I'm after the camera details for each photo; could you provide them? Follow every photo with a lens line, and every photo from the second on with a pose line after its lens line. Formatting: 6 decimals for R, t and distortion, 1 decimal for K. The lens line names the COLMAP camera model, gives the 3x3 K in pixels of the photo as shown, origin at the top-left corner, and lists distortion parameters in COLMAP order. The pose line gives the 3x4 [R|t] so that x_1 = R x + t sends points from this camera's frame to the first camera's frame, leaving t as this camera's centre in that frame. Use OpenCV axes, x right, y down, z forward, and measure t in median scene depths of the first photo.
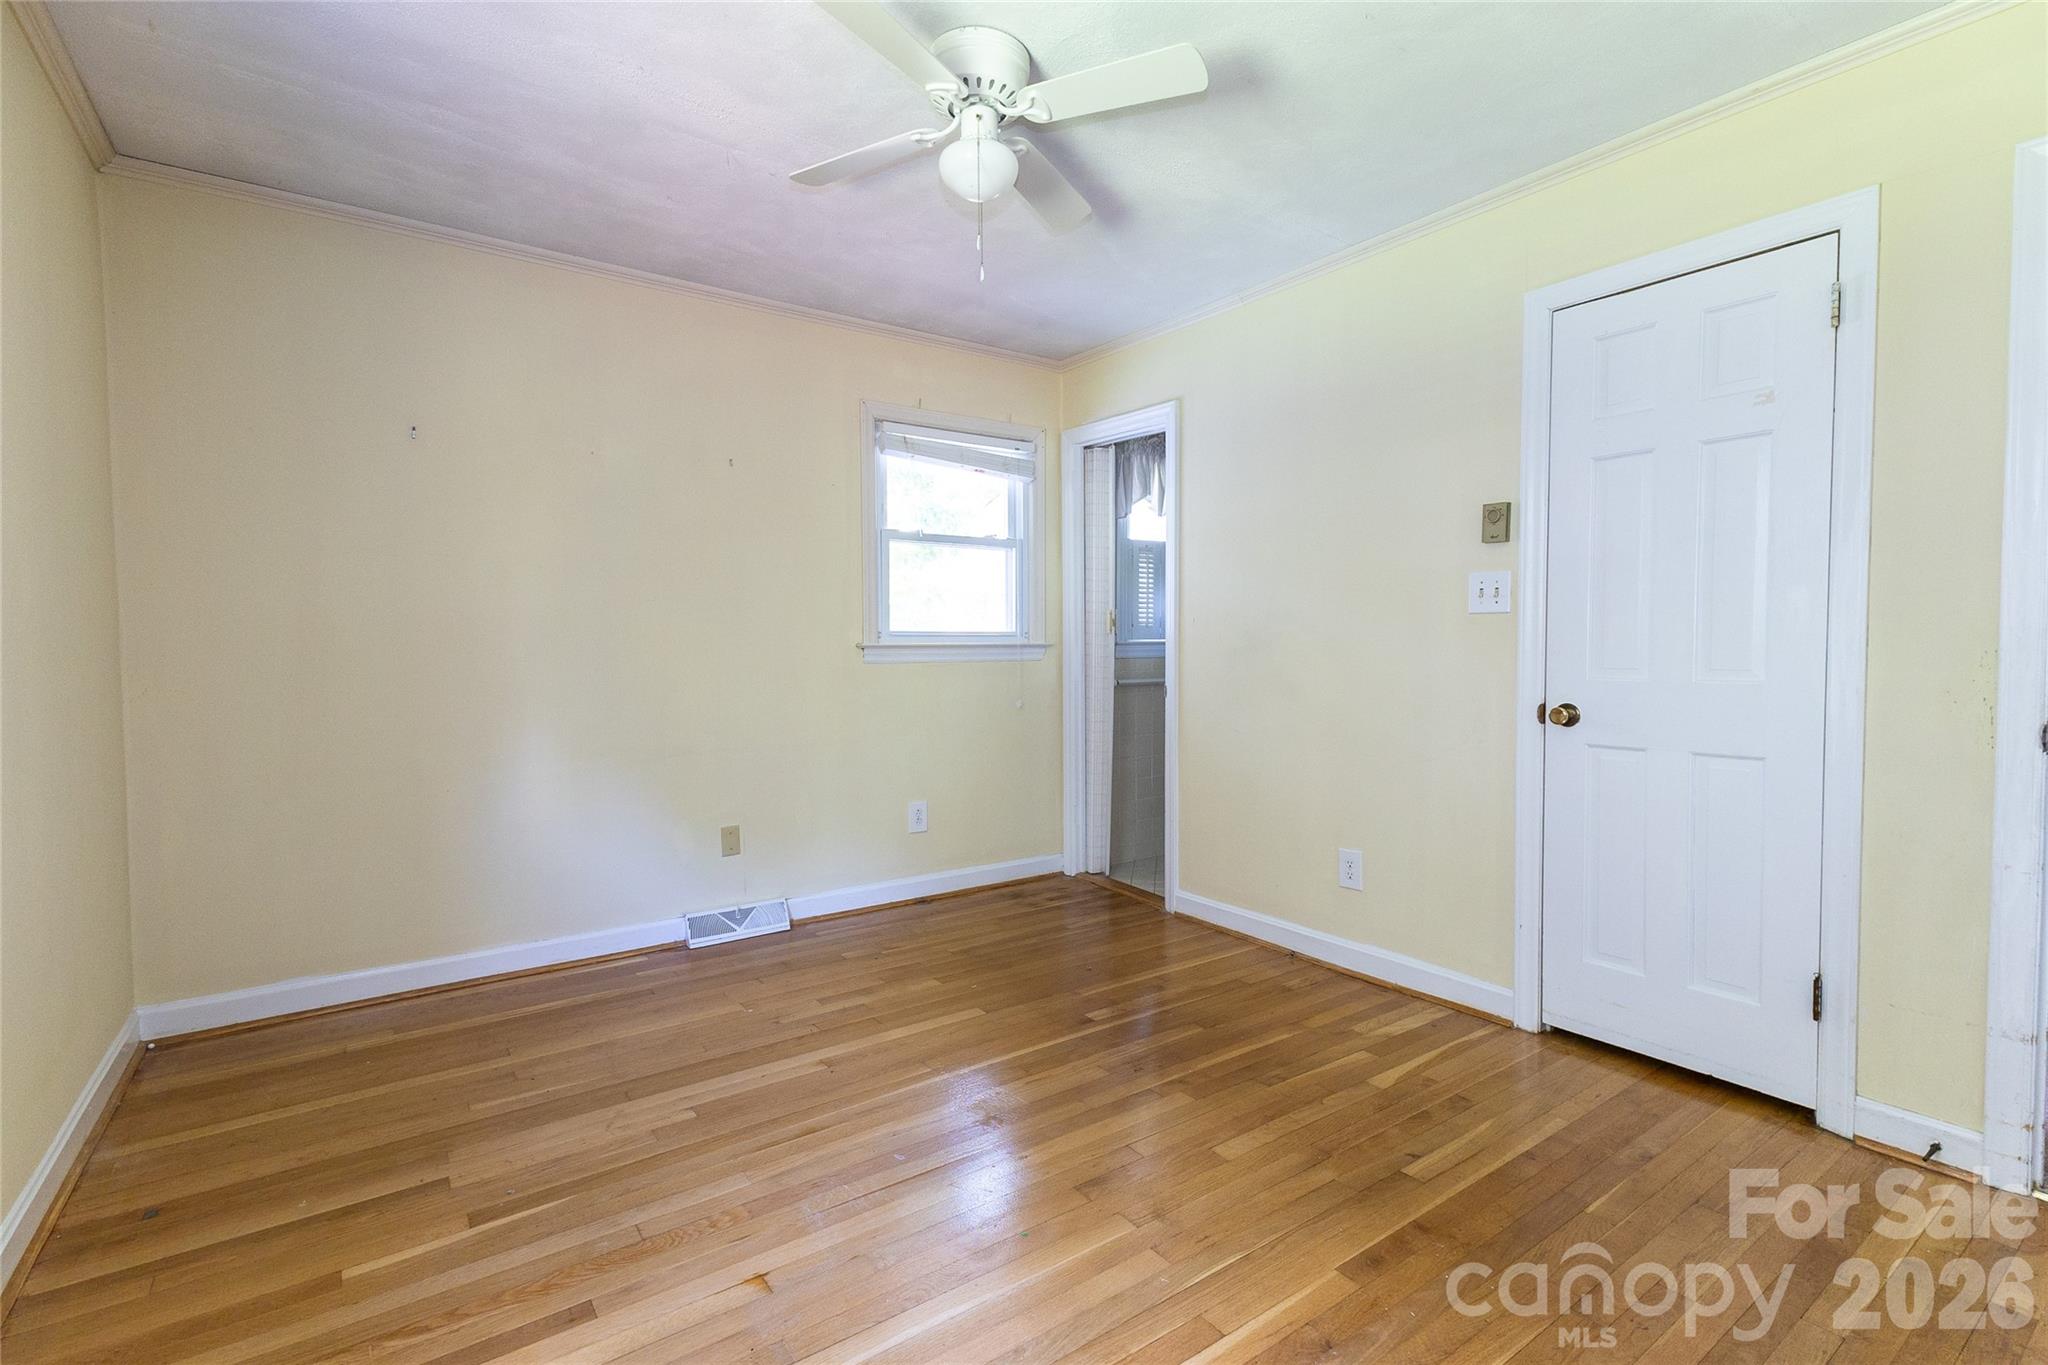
lens RADIAL K [[934.4, 0, 1024.1], [0, 934.4, 684.5], [0, 0, 1]] dist [0.008808, -0.001725]
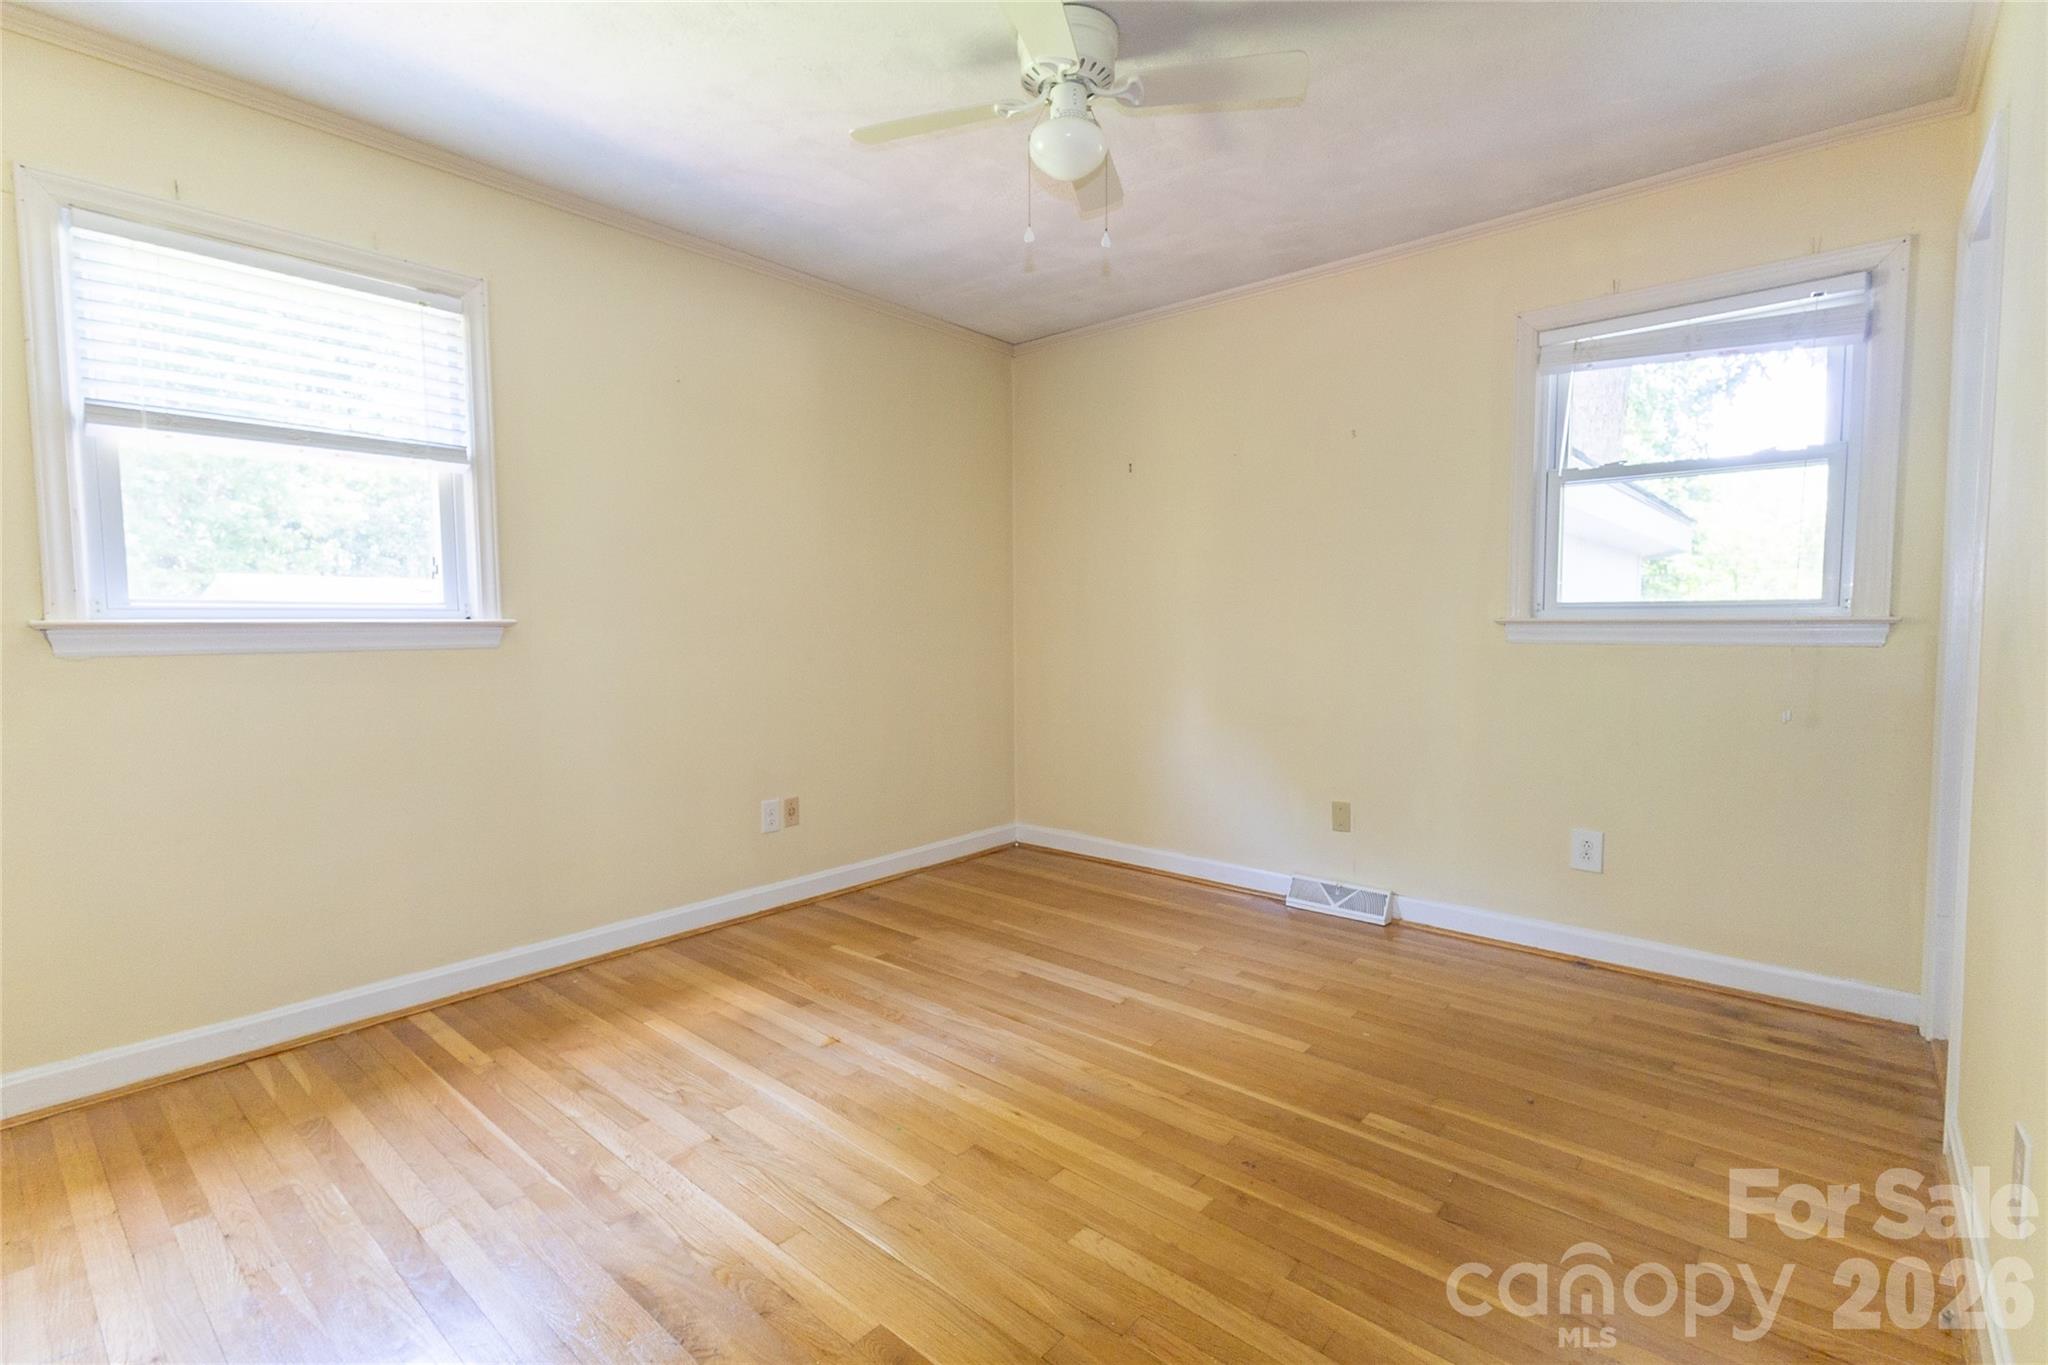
lens RADIAL K [[934.4, 0, 1024.1], [0, 934.4, 681.0], [0, 0, 1]] dist [0.008808, -0.001725]
pose [[0.234115, 0.064806, -0.970047, 0.586278], [-0.043992, 0.997460, 0.056020, -0.018485], [0.971213, 0.029559, 0.236371, 0.449548]]
